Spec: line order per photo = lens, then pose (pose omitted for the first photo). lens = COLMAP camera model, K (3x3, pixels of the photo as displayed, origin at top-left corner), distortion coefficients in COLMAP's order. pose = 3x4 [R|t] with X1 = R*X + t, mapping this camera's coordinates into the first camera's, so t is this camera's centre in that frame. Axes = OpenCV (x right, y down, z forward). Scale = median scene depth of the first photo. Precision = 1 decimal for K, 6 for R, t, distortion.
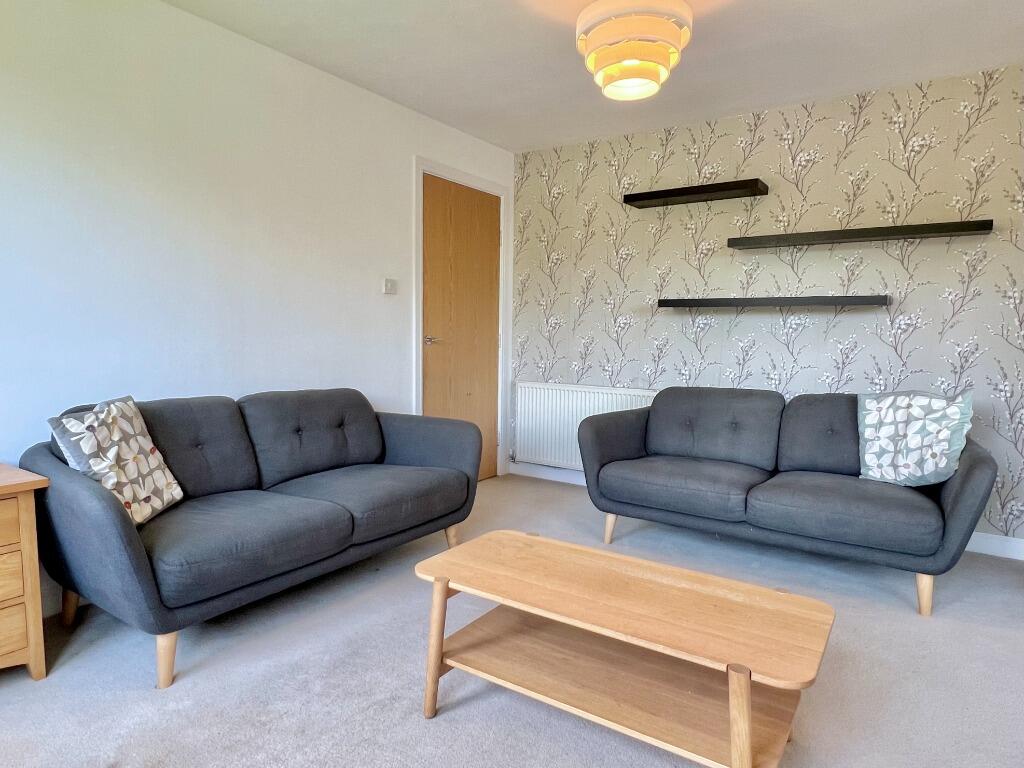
lens RADIAL K [[621.7, 0, 512.0], [0, 621.7, 384.0], [0, 0, 1]] dist [0.000015, 0.001152]
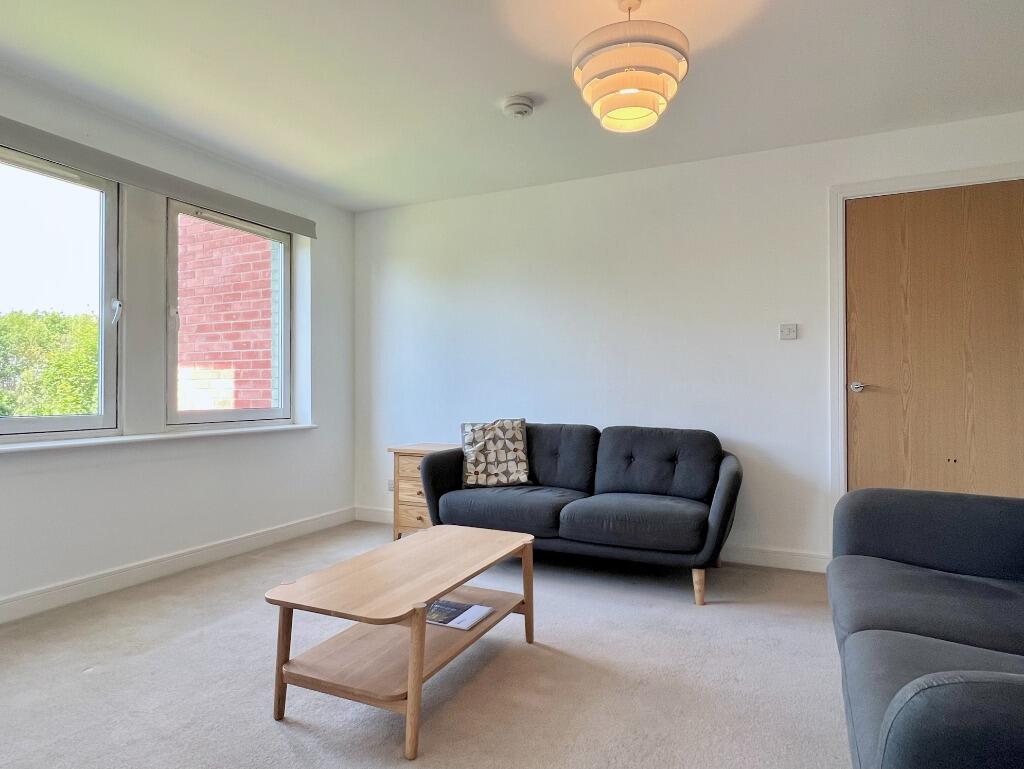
lens RADIAL K [[621.7, 0, 512.0], [0, 621.7, 384.5], [0, 0, 1]] dist [0.000015, 0.001152]
pose [[0.150929, -0.032862, -0.987998, 1.009172], [-0.080945, 0.995680, -0.045483, 0.004784], [0.985225, 0.086838, 0.147617, 0.645398]]
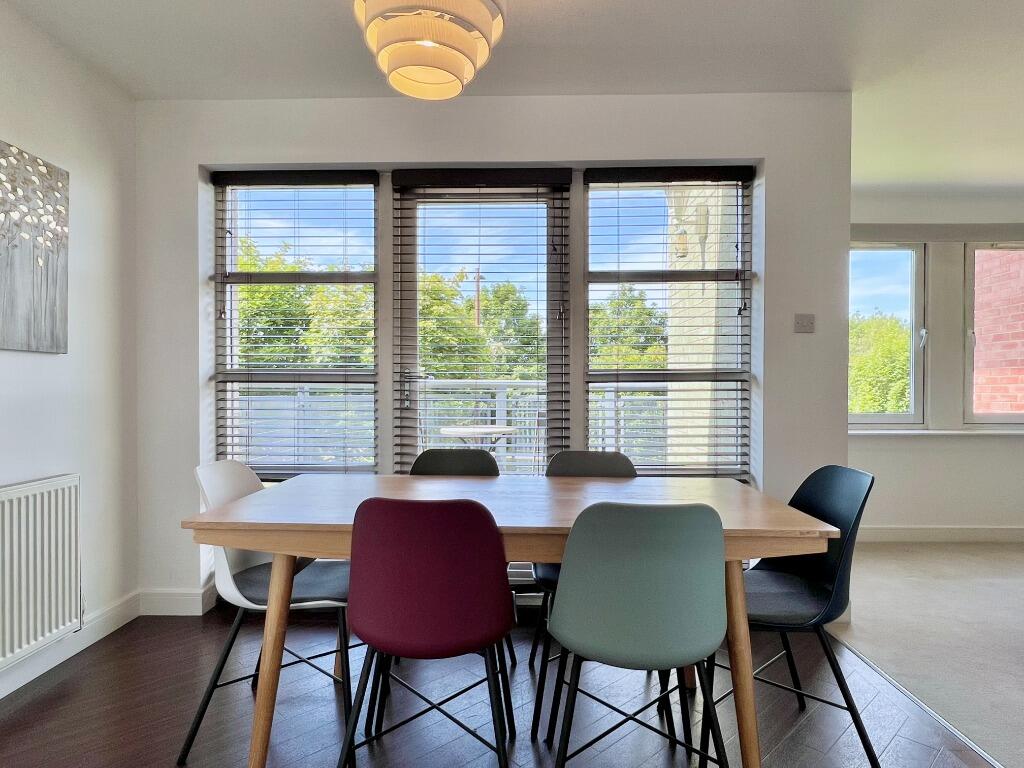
lens RADIAL K [[607.4, 0, 511.1], [0, 607.4, 393.8], [0, 0, 1]] dist [0.000867, 0.000360]
pose [[-0.836399, -0.019872, -0.547761, 1.516943], [-0.069182, 0.995178, 0.069534, -0.020485], [0.543738, 0.096053, -0.833740, 0.821375]]
